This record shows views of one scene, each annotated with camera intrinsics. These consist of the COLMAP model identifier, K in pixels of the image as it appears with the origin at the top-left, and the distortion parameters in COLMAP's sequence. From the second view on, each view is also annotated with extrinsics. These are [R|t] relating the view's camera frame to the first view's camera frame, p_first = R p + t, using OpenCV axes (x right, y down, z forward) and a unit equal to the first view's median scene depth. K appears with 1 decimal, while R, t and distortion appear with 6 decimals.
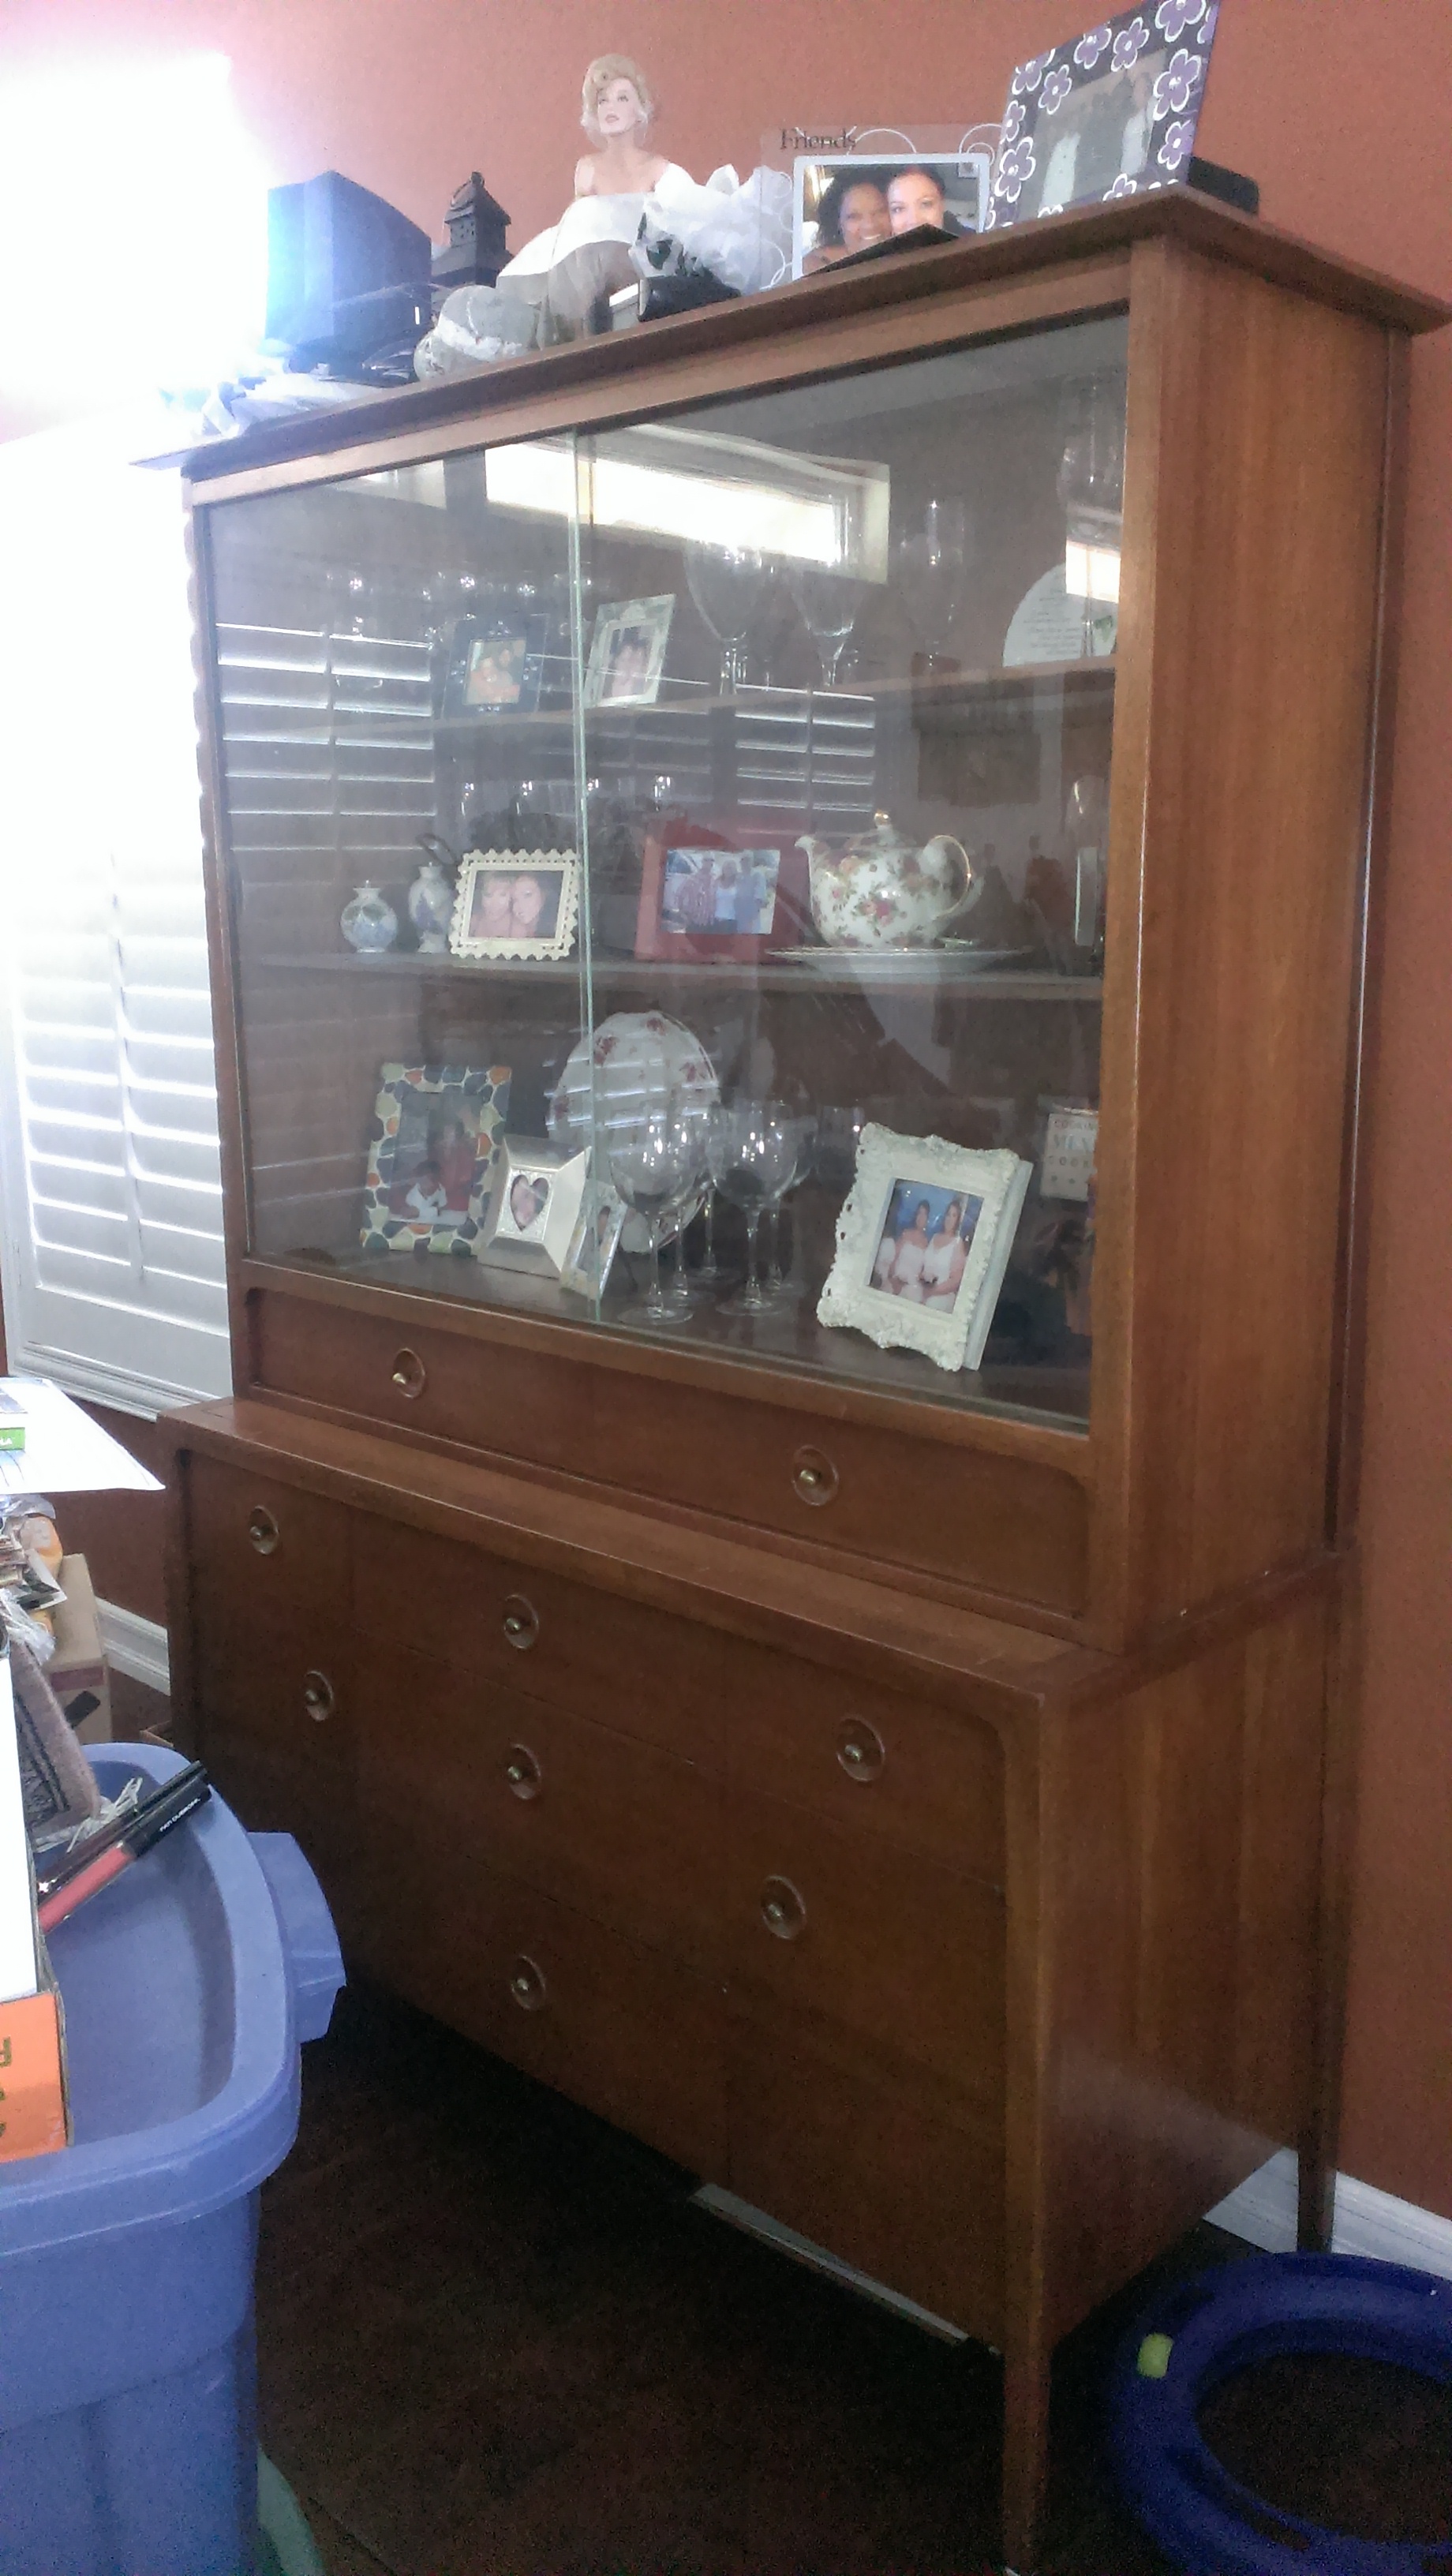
lens RADIAL K [[2066.9, 0, 737.9], [0, 2066.9, 1283.5], [0, 0, 1]] dist [0.147225, -0.244574]
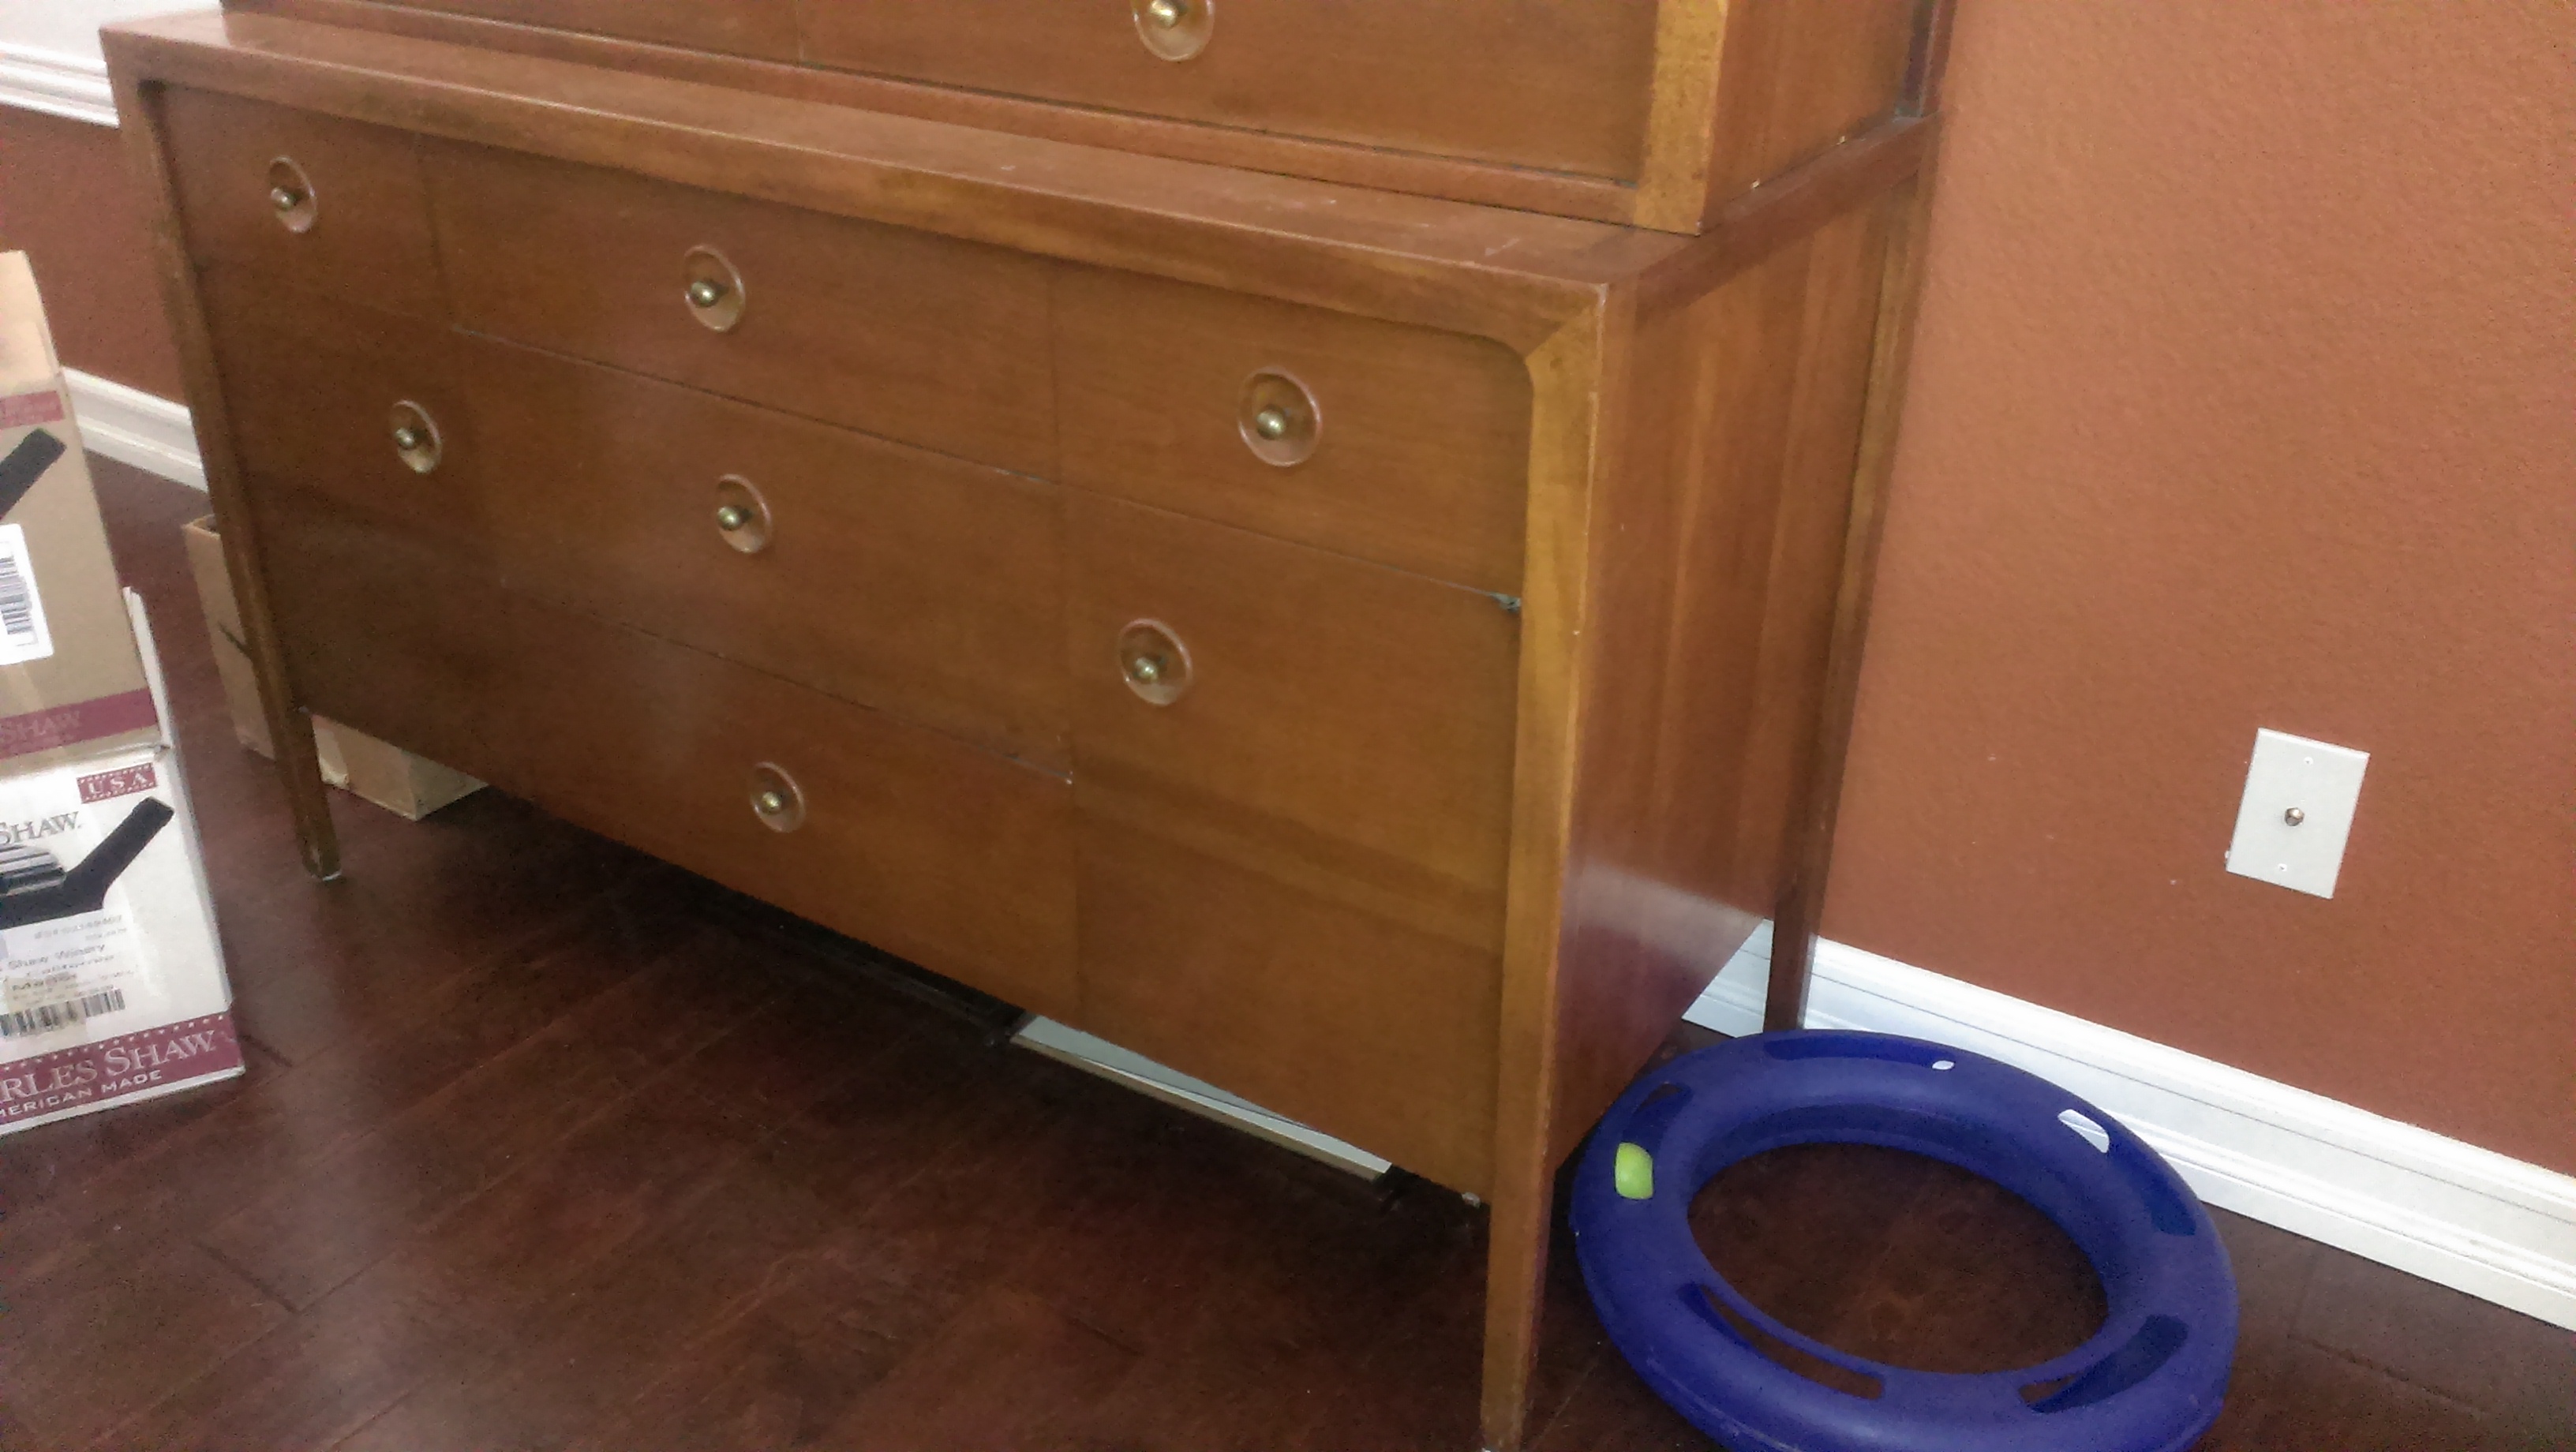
lens RADIAL K [[2066.9, 0, 1275.6], [0, 2066.9, 720.7], [0, 0, 1]] dist [0.147225, -0.244574]
pose [[0.983706, -0.070489, 0.165392, -0.048719], [0.021616, 0.959633, 0.280424, 0.111608], [-0.178482, -0.272279, 0.945520, 0.301058]]
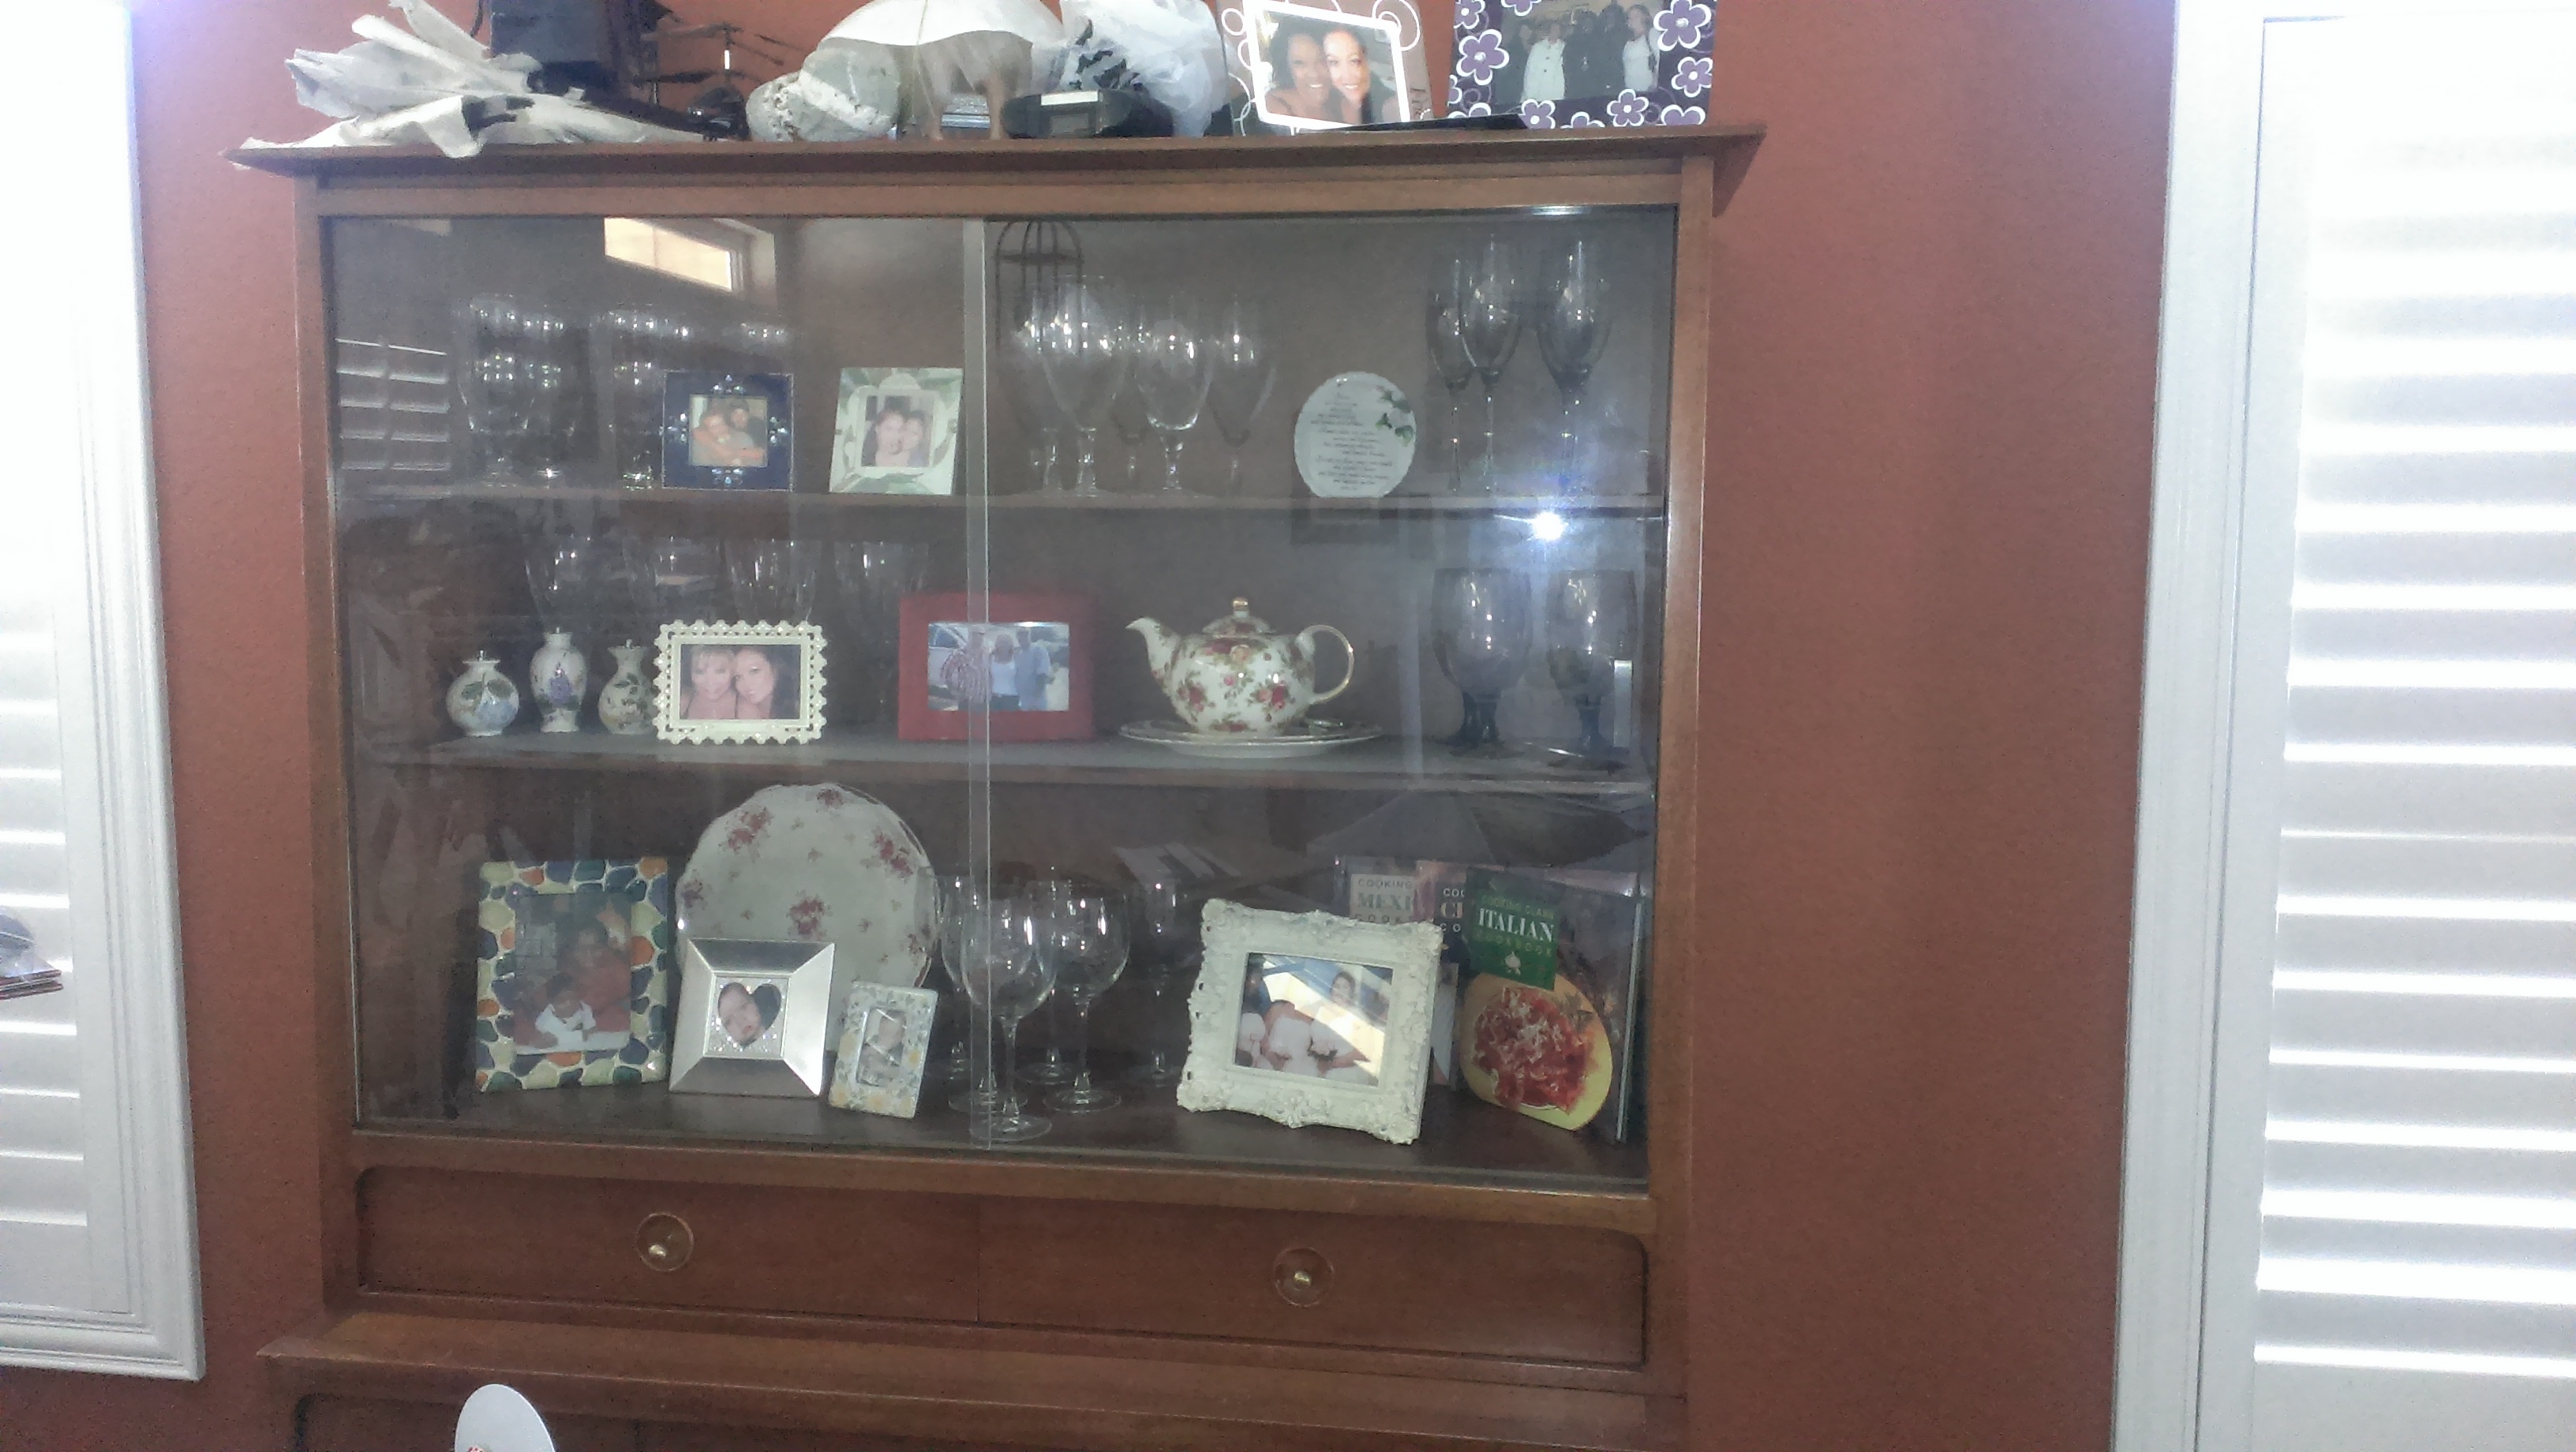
lens RADIAL K [[2066.9, 0, 1275.6], [0, 2066.9, 720.7], [0, 0, 1]] dist [0.147225, -0.244574]
pose [[0.814225, -0.046817, 0.578659, -0.485997], [0.098015, 0.993520, -0.057535, -0.102589], [-0.572216, 0.103563, 0.813538, 0.163378]]
